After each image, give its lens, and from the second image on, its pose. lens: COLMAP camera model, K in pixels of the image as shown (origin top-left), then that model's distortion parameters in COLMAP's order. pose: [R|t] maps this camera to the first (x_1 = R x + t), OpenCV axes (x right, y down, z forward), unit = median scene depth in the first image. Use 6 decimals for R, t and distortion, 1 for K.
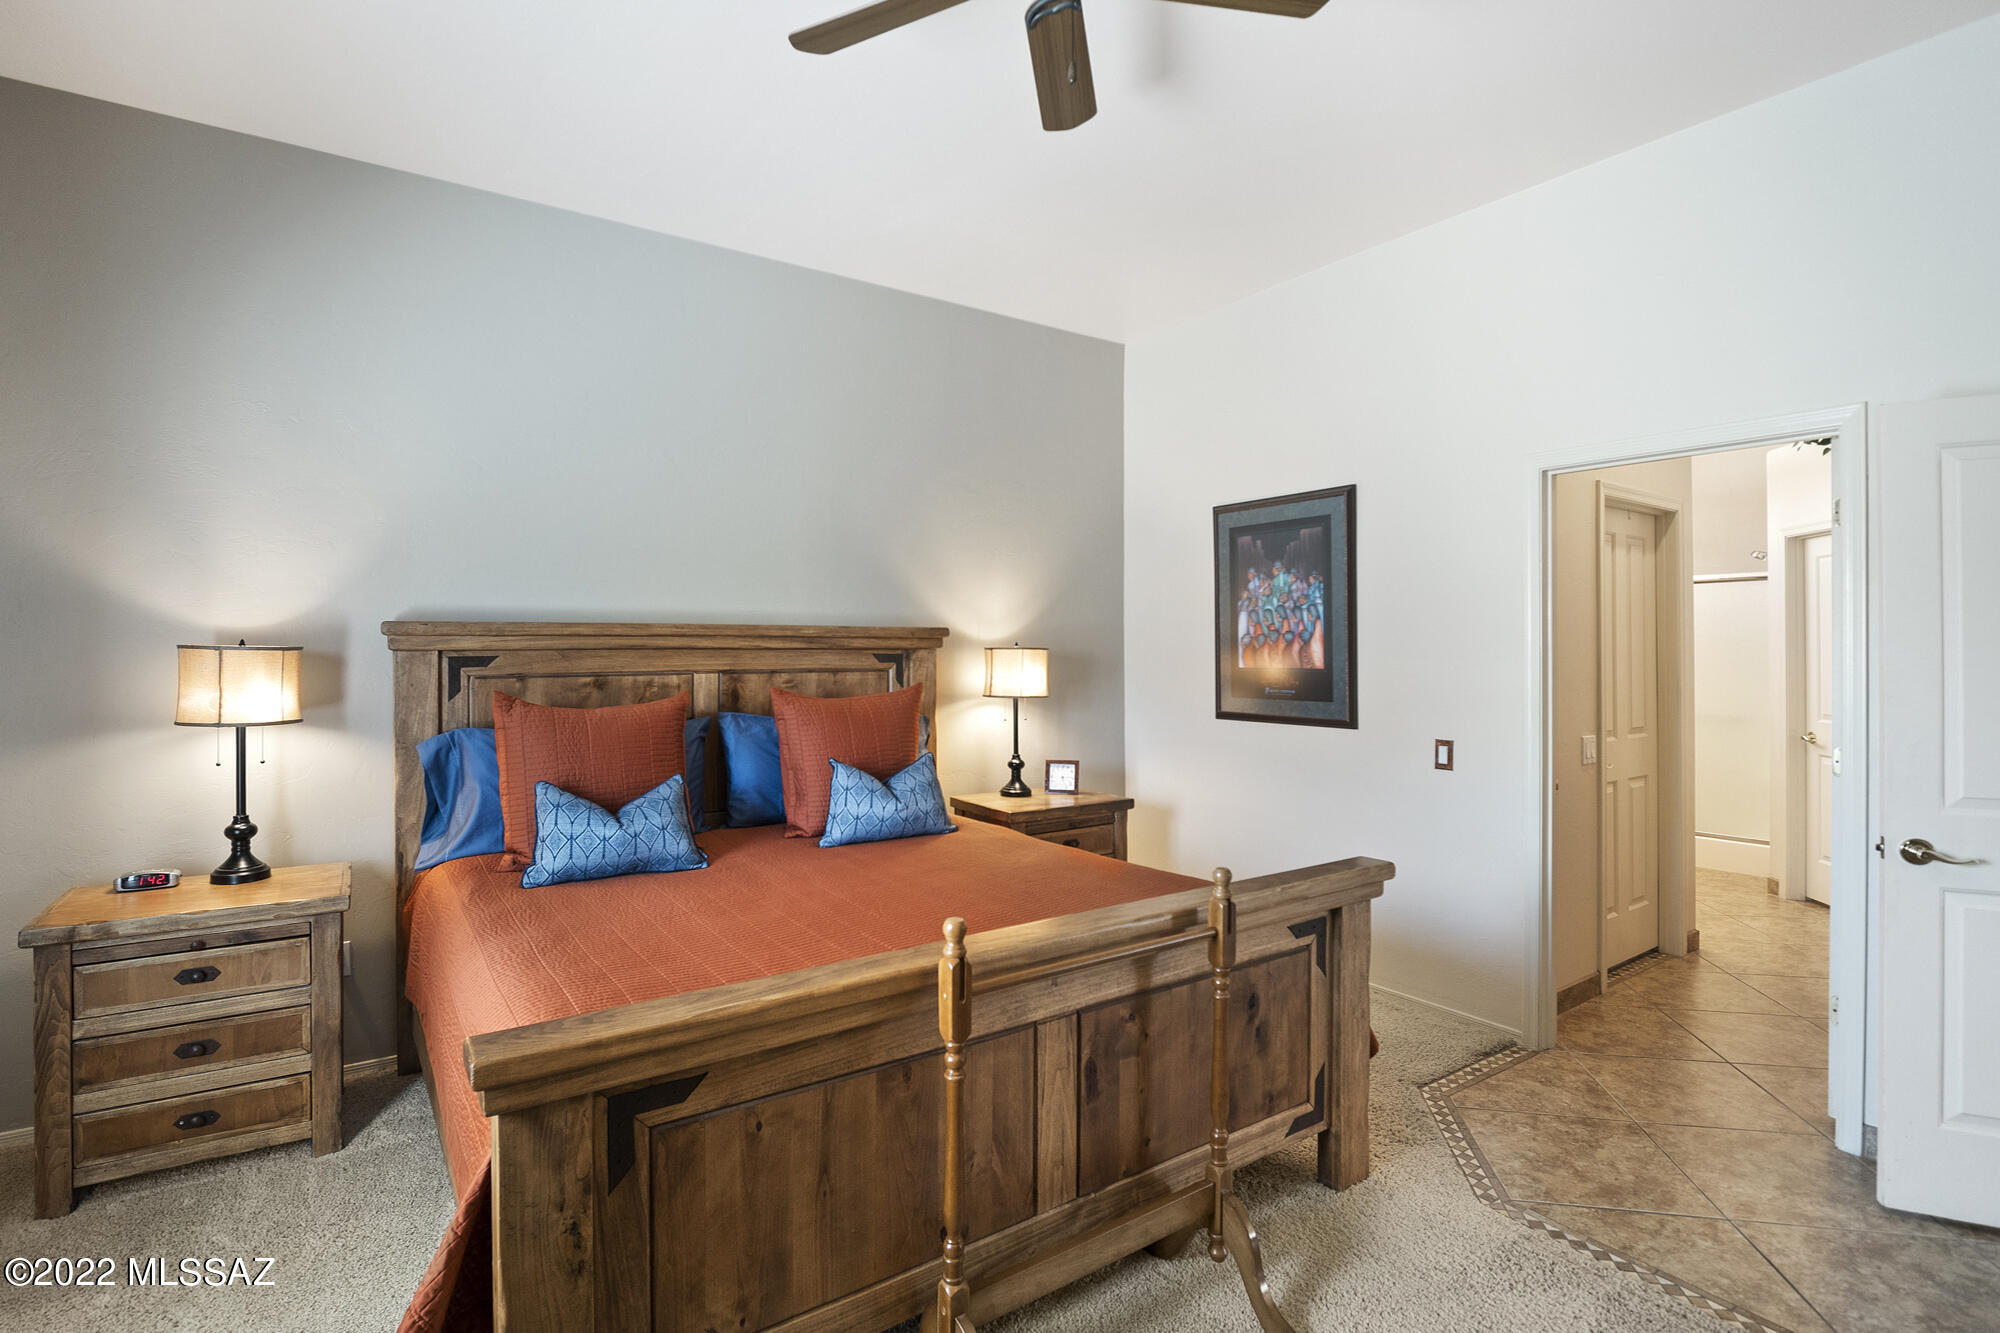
lens RADIAL K [[937.3, 0, 997.3], [0, 937.3, 660.5], [0, 0, 1]] dist [-0.011139, -0.001834]
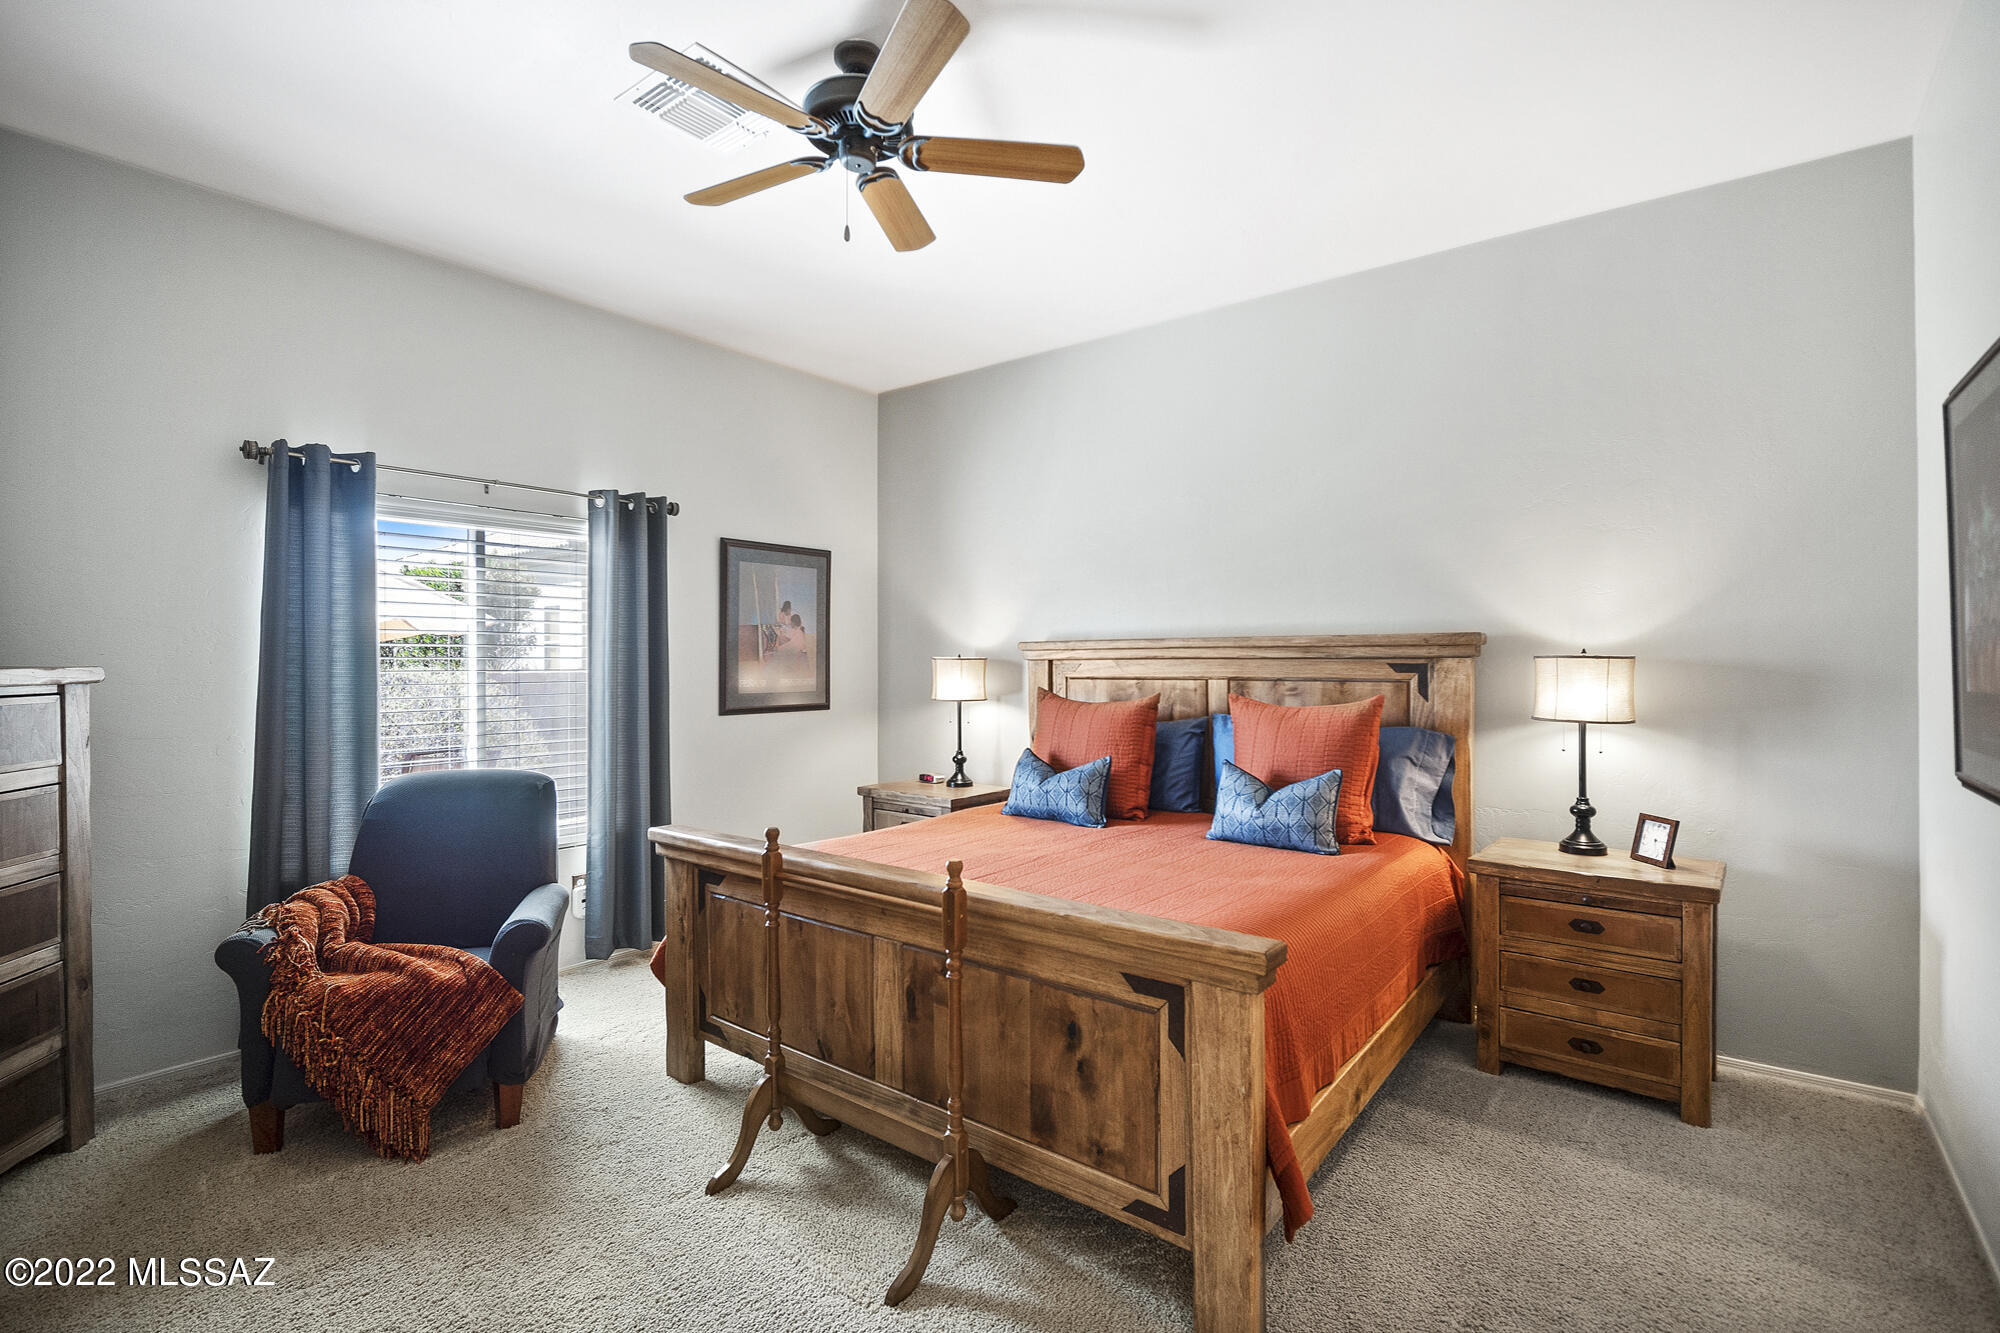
lens RADIAL K [[937.3, 0, 998.5], [0, 937.3, 656.4], [0, 0, 1]] dist [-0.011139, -0.001834]
pose [[0.290384, -0.002295, -0.956907, 0.700089], [-0.005652, 0.999976, -0.004114, -0.008479], [0.956894, 0.006603, 0.290364, 0.387094]]
